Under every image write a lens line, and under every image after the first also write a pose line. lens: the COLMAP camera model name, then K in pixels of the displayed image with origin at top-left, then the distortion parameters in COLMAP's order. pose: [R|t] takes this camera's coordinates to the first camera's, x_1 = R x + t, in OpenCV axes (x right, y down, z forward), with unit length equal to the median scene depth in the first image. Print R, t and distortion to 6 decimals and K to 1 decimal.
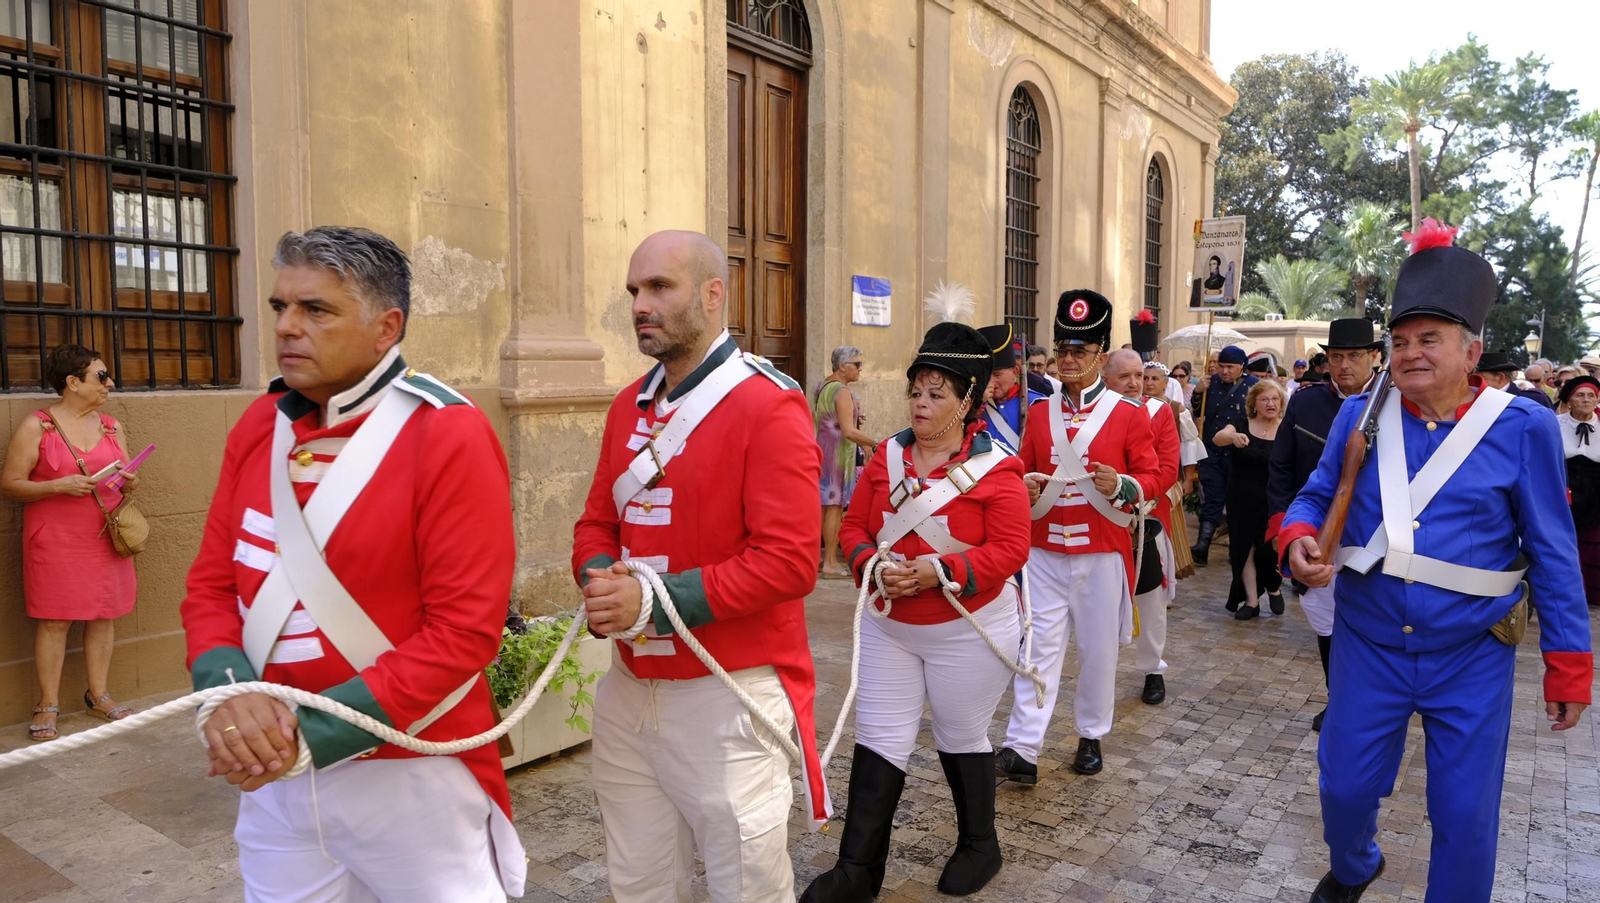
lens RADIAL K [[1078.4, 0, 803.0], [0, 1078.4, 454.4], [0, 0, 1]] dist [-0.033893, 0.015406]
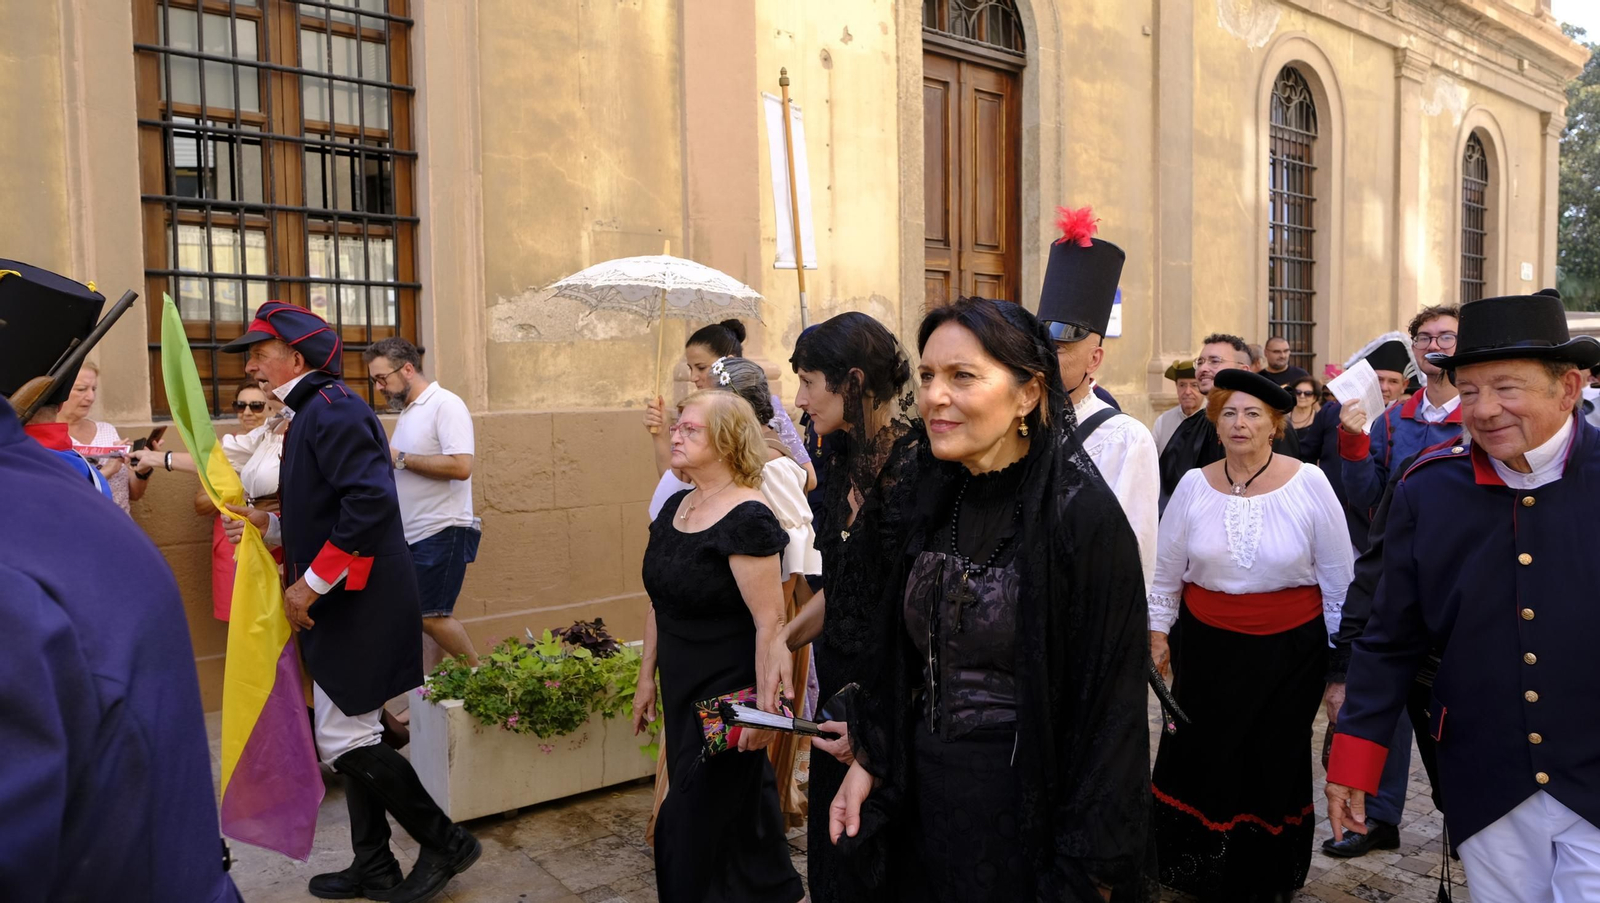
lens RADIAL K [[1078.4, 0, 803.7], [0, 1078.4, 452.8], [0, 0, 1]] dist [-0.033893, 0.015406]
pose [[0.959627, -0.000212, -0.281274, 0.098814], [-0.004350, 0.999869, -0.015595, -0.003916], [0.281241, 0.016189, 0.959501, 0.044361]]
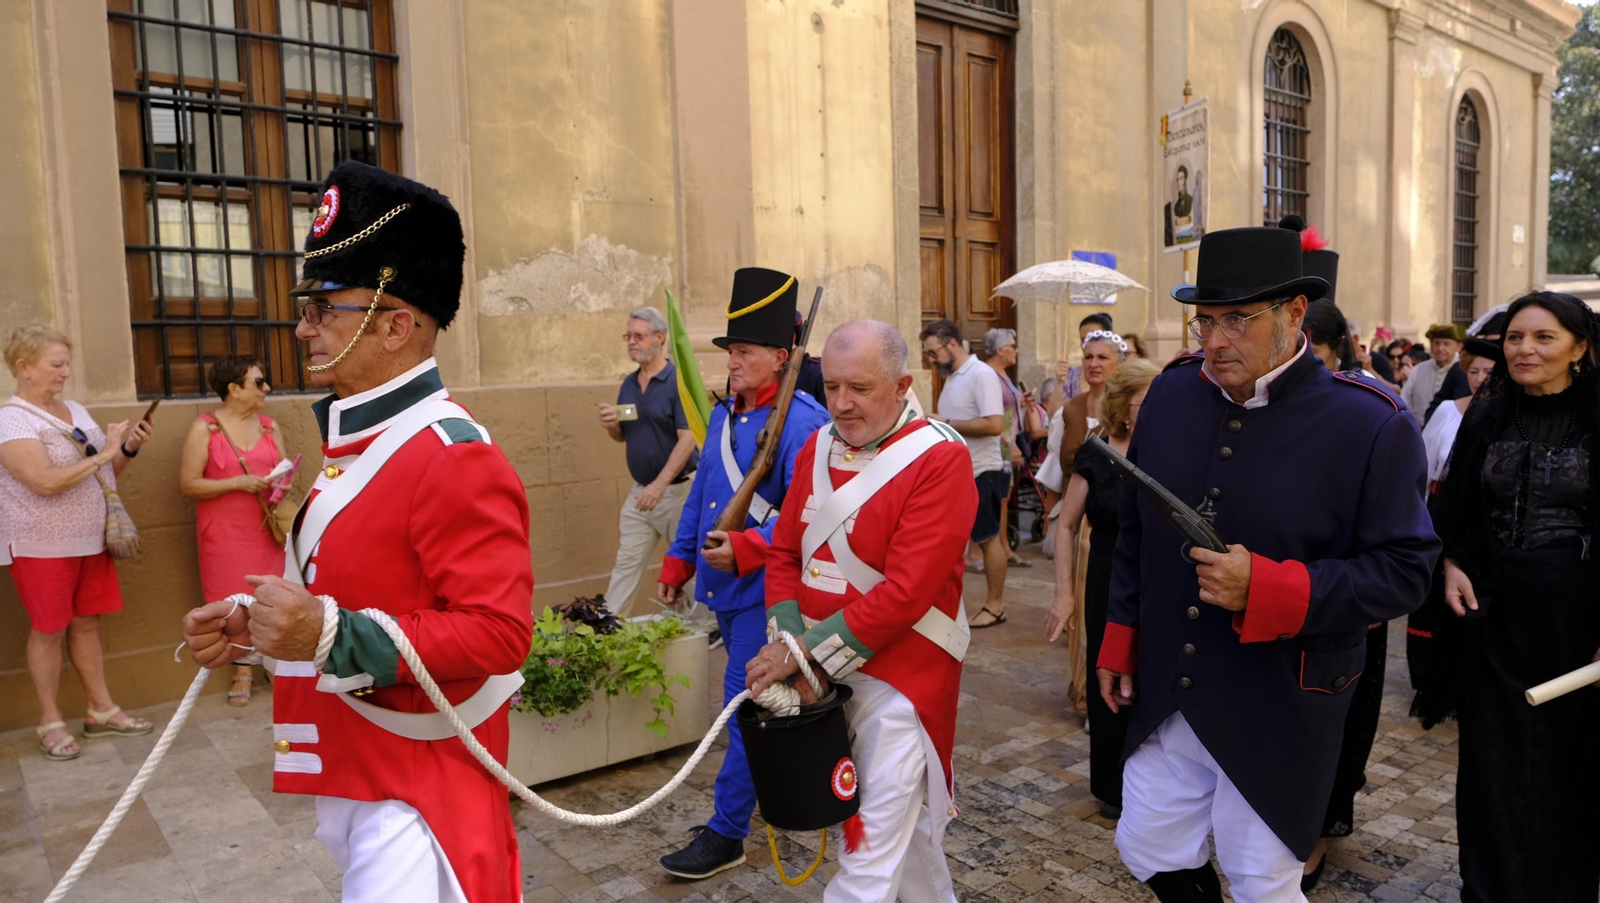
lens RADIAL K [[1078.4, 0, 803.6], [0, 1078.4, 454.0], [0, 0, 1]] dist [-0.033893, 0.015406]
pose [[0.962527, -0.005787, -0.271123, 0.089913], [0.008952, 0.999905, 0.010437, -0.002968], [0.271037, -0.012473, 0.962488, 0.051294]]
